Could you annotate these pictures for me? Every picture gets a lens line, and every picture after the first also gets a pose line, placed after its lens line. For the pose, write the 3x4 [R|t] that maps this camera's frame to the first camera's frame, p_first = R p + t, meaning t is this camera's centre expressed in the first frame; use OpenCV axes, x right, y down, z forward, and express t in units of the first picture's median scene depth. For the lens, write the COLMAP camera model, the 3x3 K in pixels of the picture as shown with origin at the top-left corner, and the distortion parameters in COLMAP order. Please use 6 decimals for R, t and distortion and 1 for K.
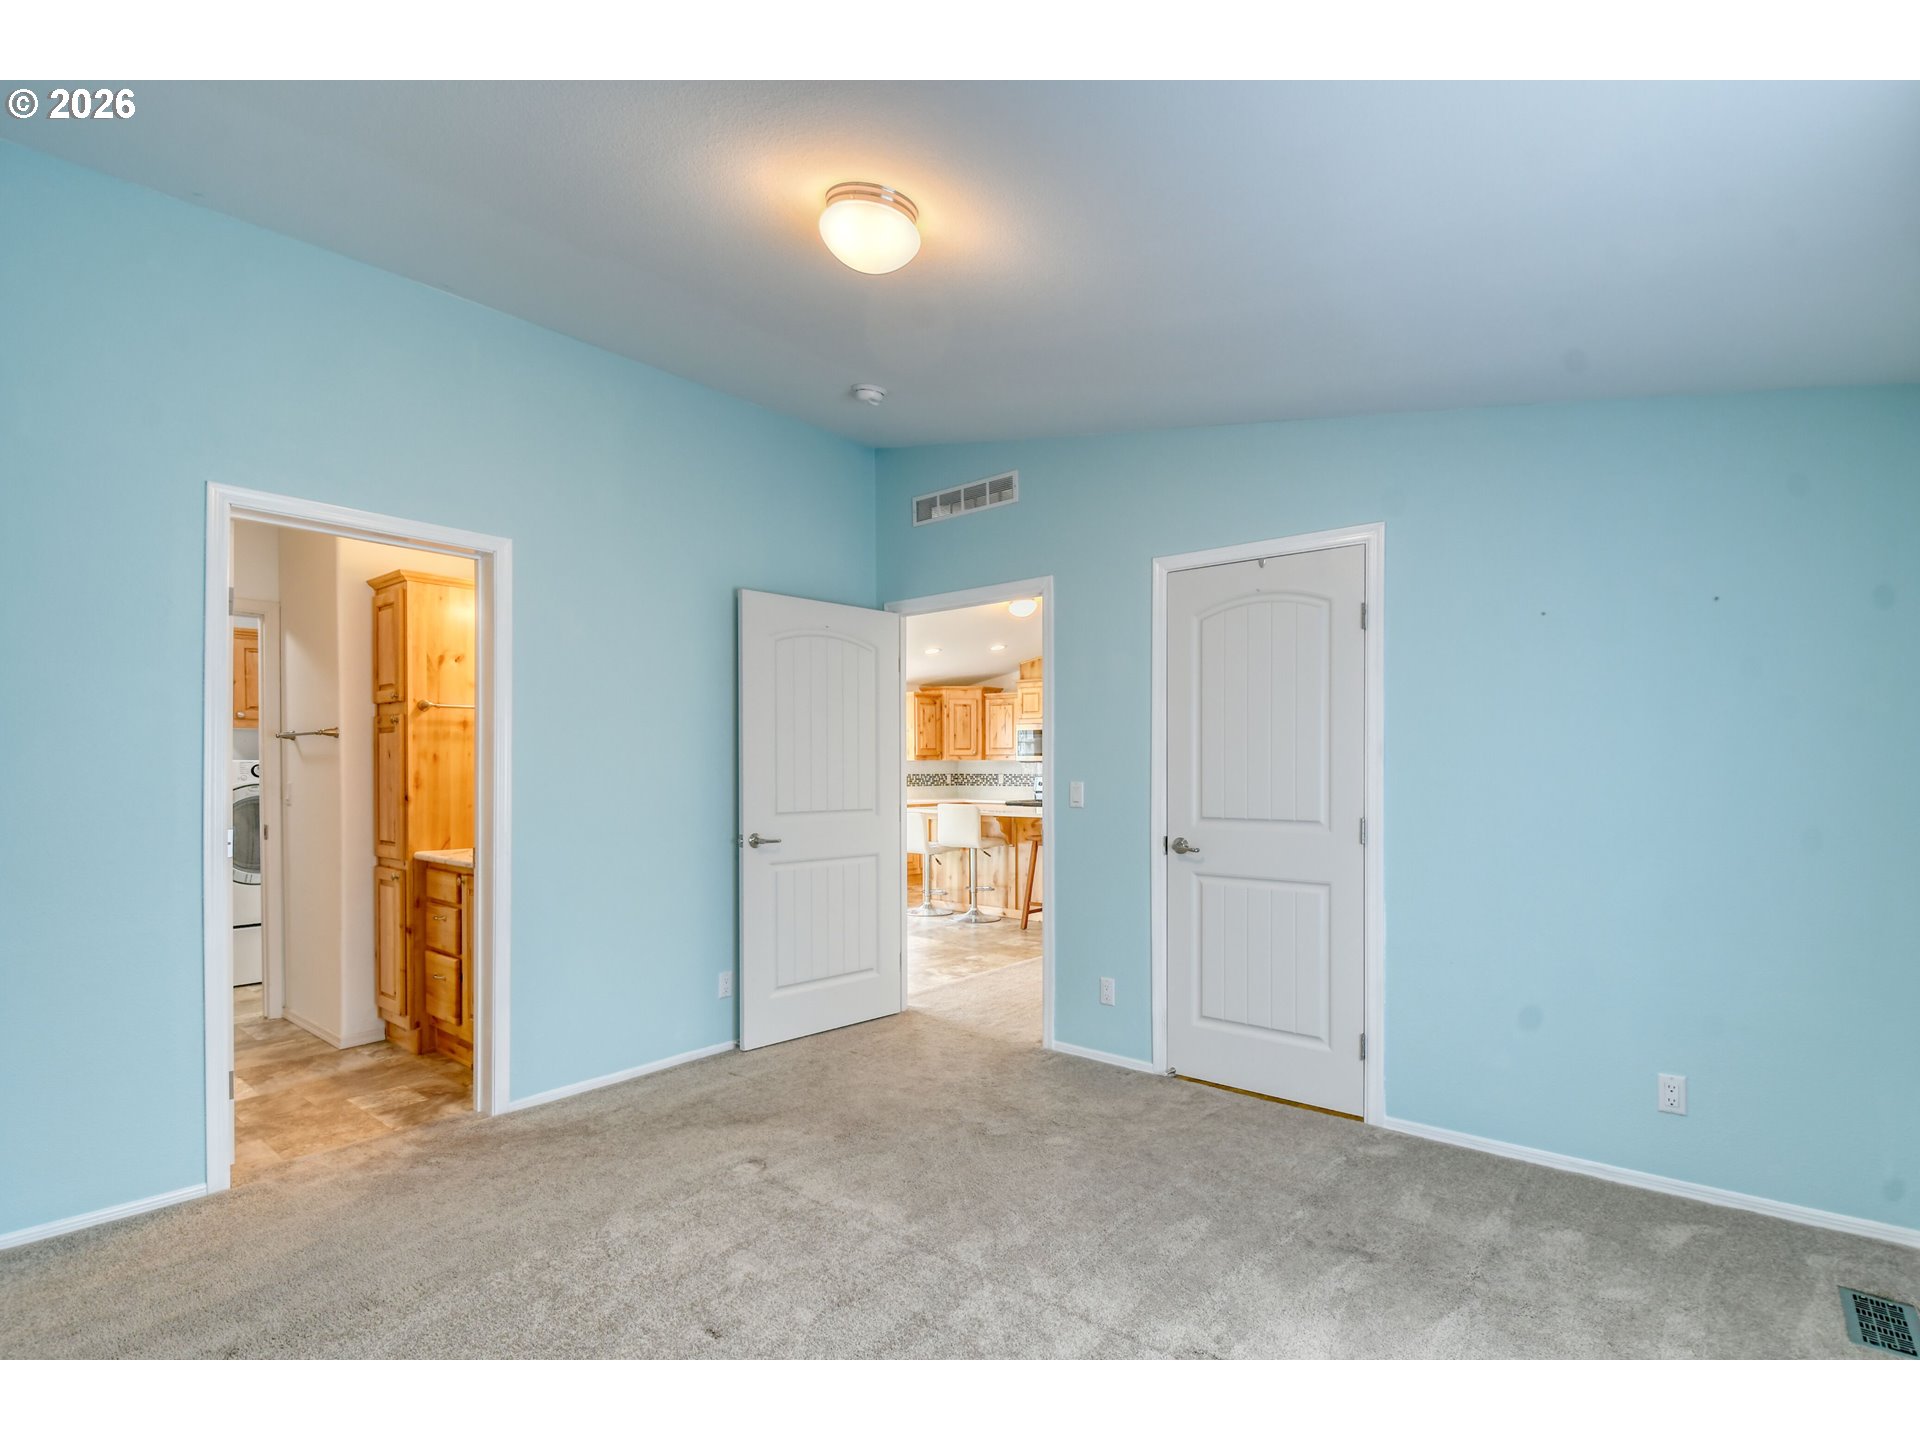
lens RADIAL K [[941.9, 0, 951.8], [0, 941.9, 791.2], [0, 0, 1]] dist [0.021147, -0.026509]
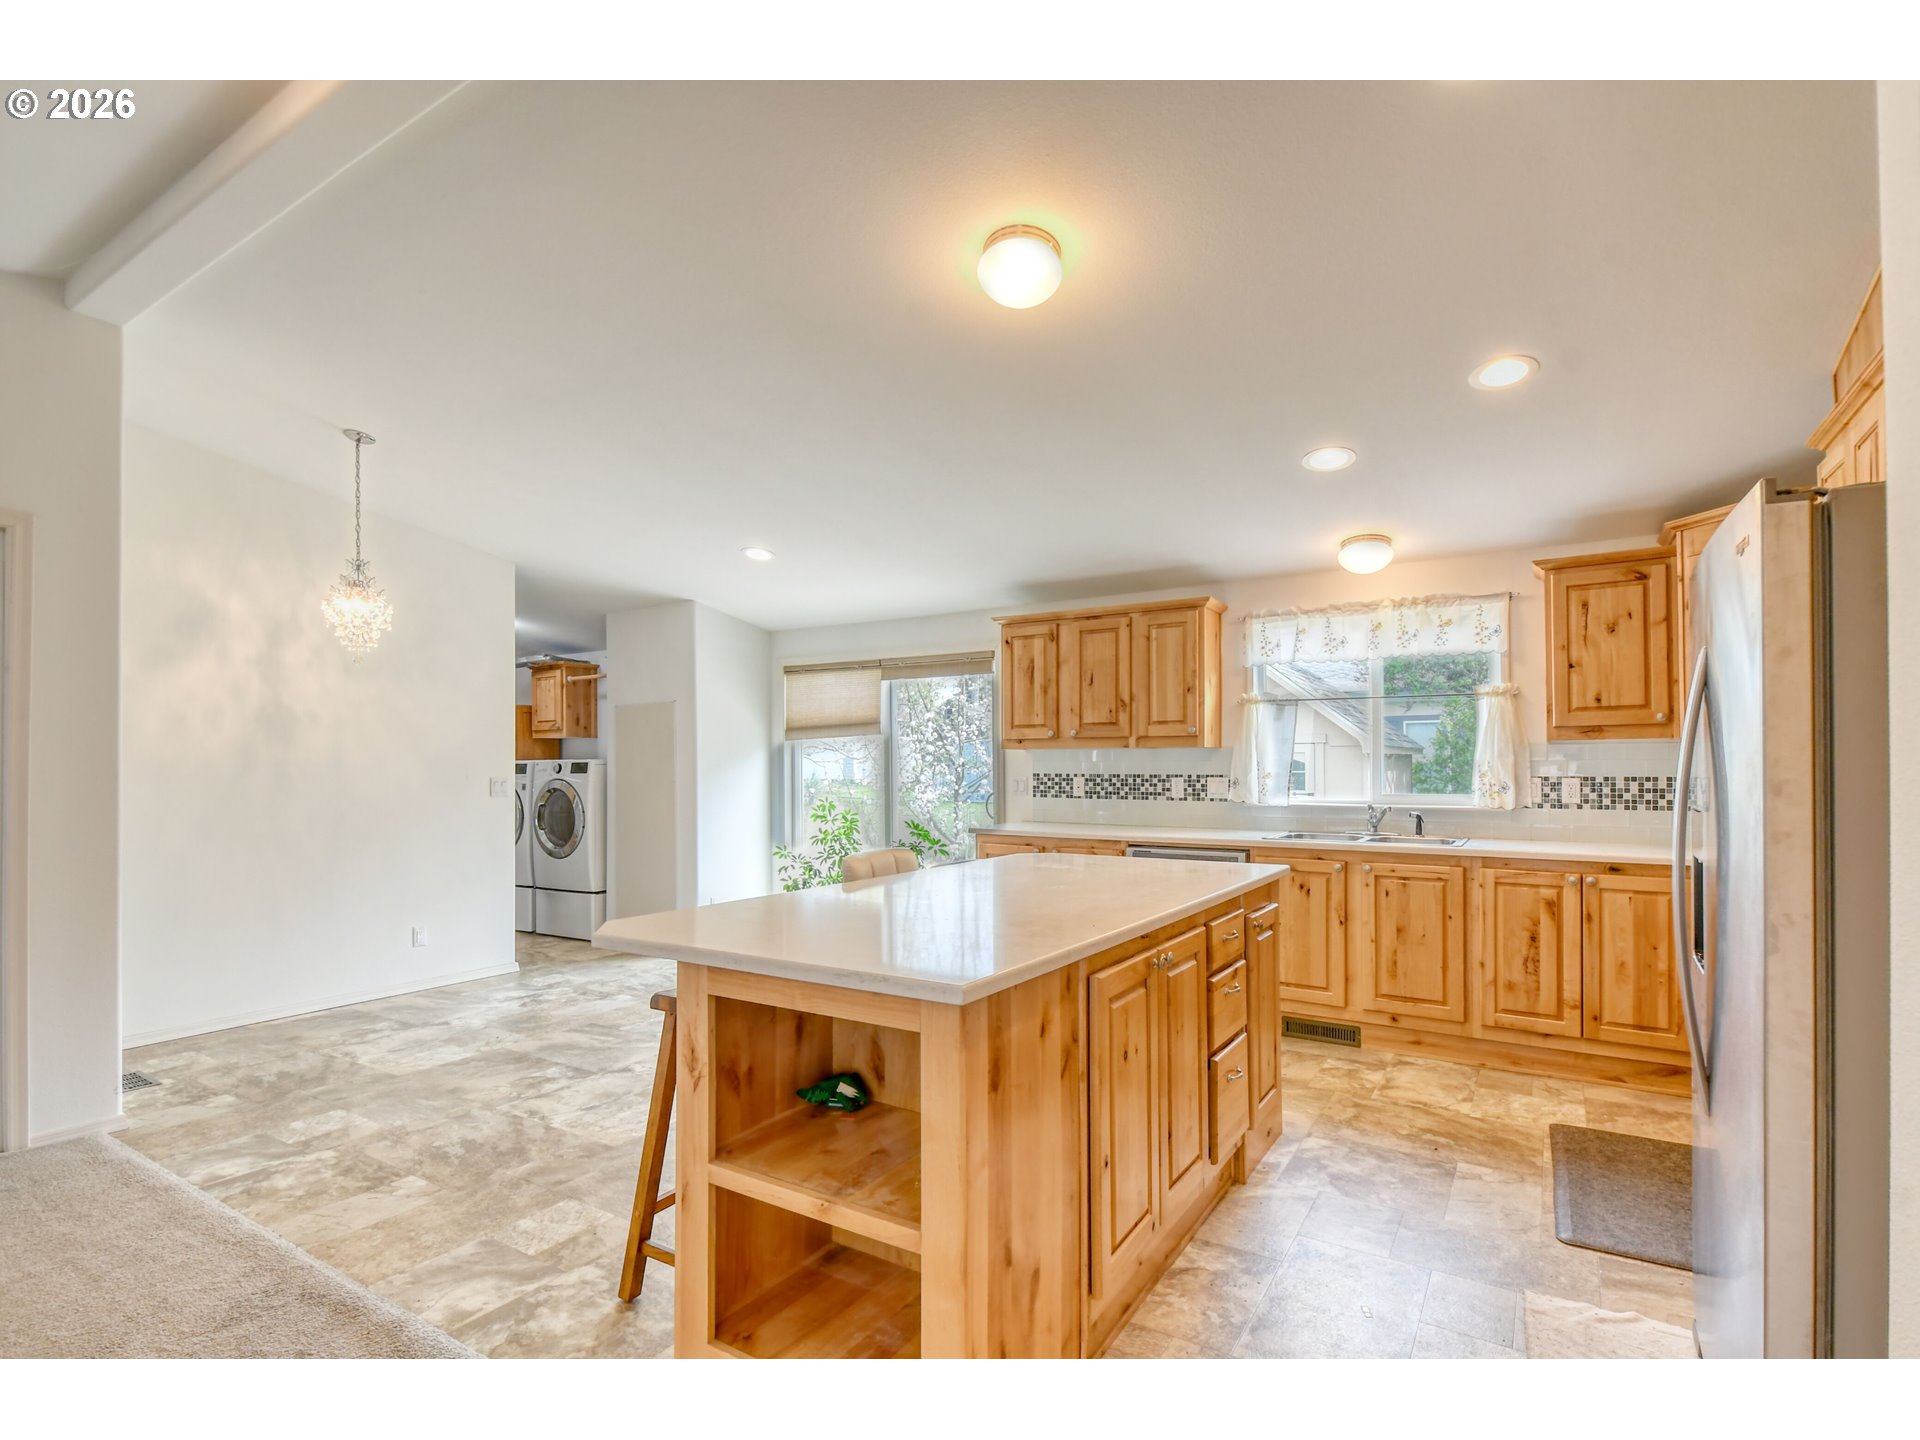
lens RADIAL K [[921.9, 0, 961.0], [0, 921.9, 760.5], [0, 0, 1]] dist [0.021389, -0.024587]
pose [[0.139818, -0.005076, -0.990164, 0.288077], [-0.021726, 0.999730, -0.008193, -0.016099], [0.989939, 0.022658, 0.139670, 0.696674]]
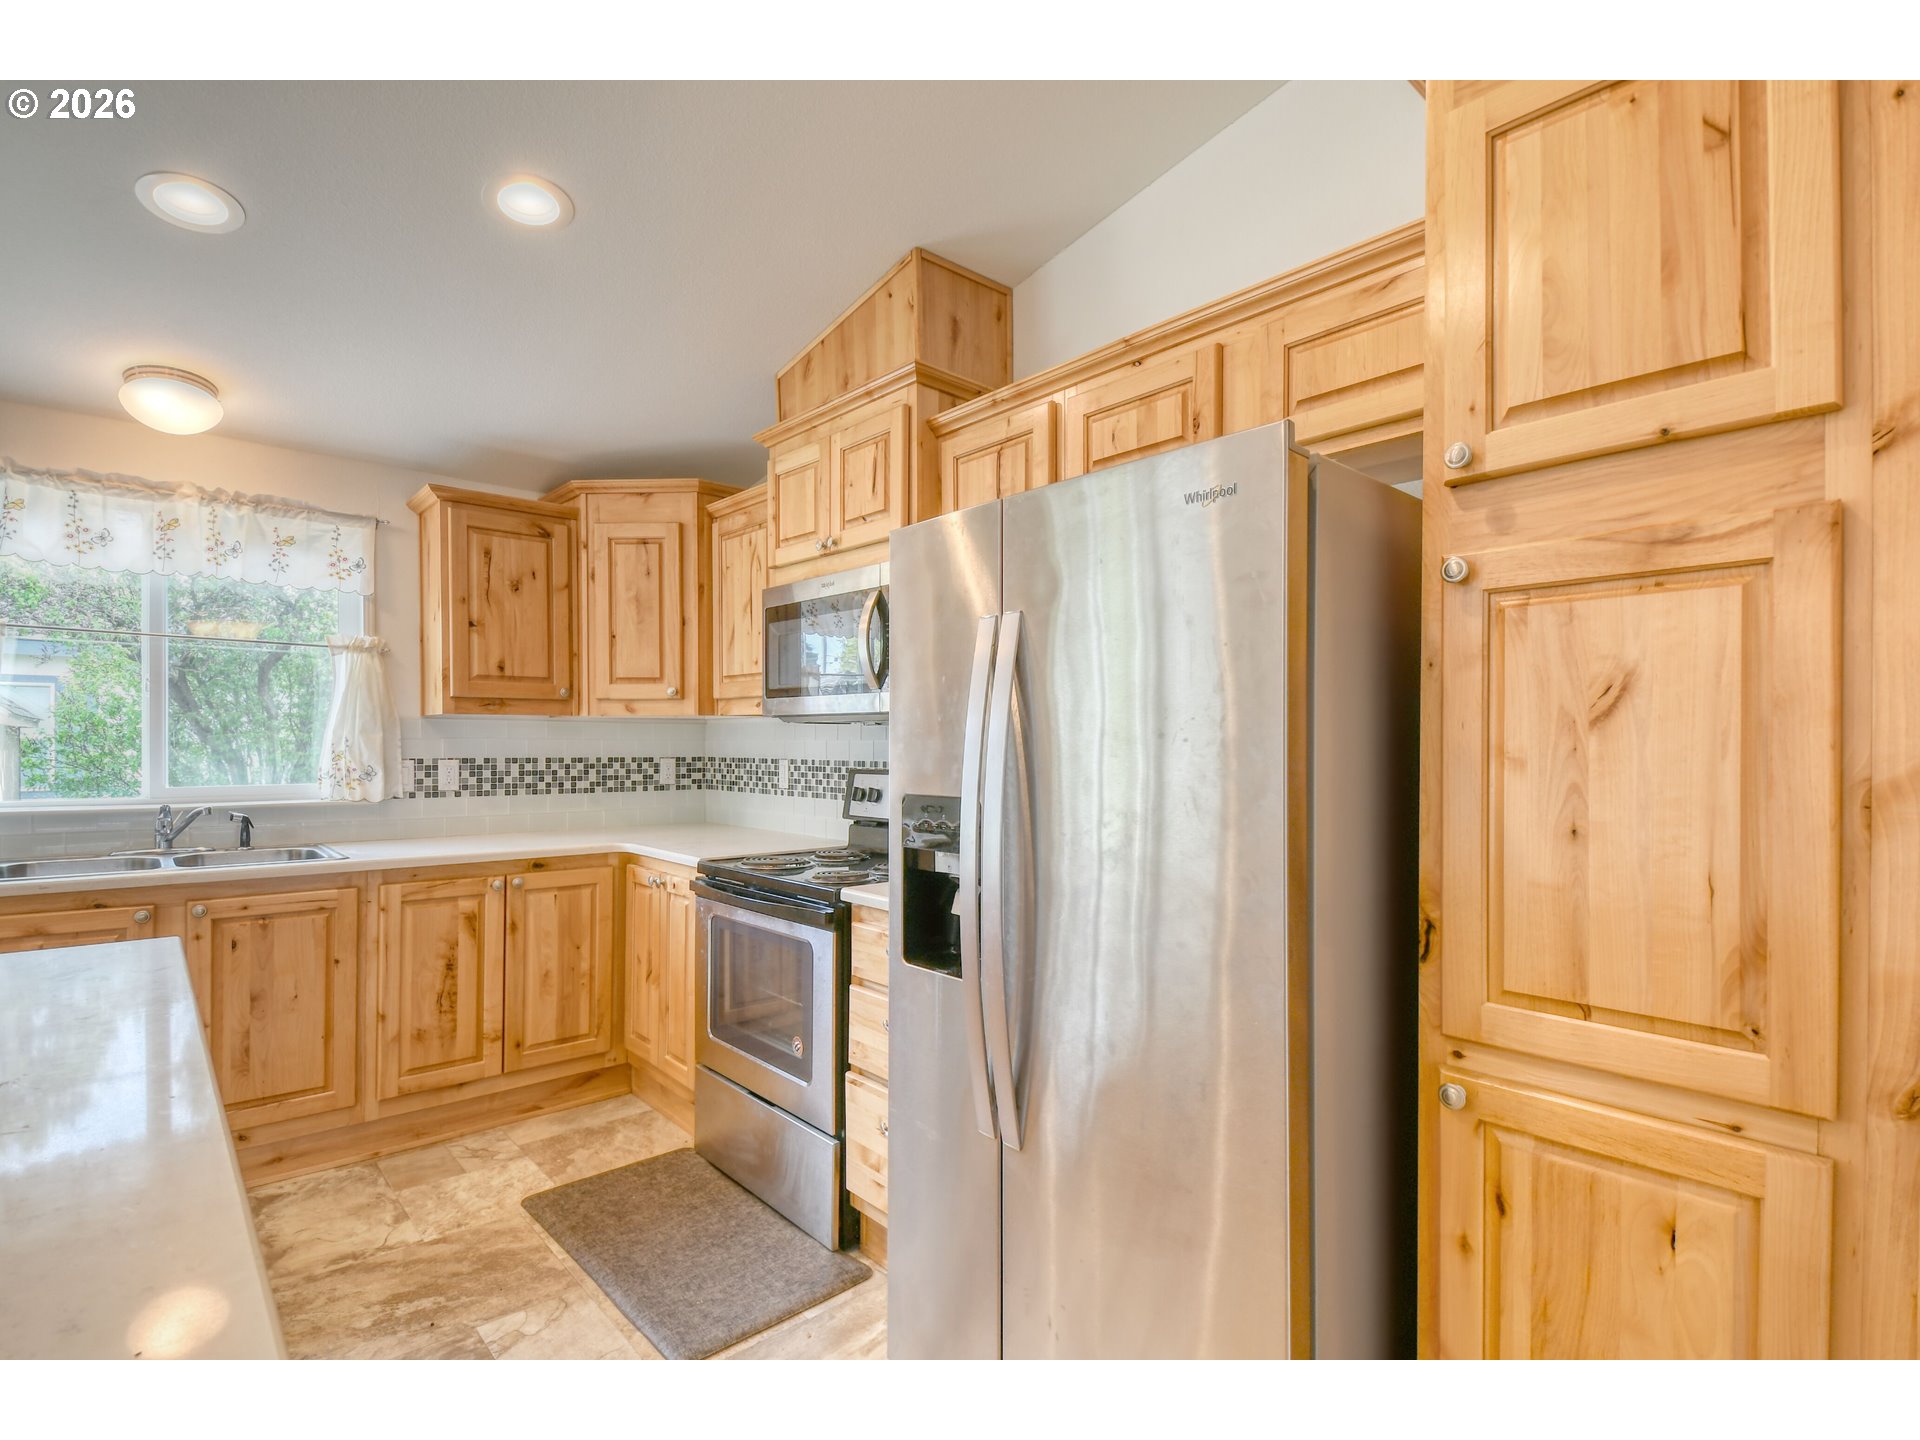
lens RADIAL K [[929.4, 0, 959.7], [0, 929.4, 746.5], [0, 0, 1]] dist [0.030025, -0.027478]
pose [[0.990819, 0.005079, -0.135101, 0.161446], [-0.008318, 0.999691, -0.023419, -0.015999], [0.134940, 0.024328, 0.990555, 0.706395]]
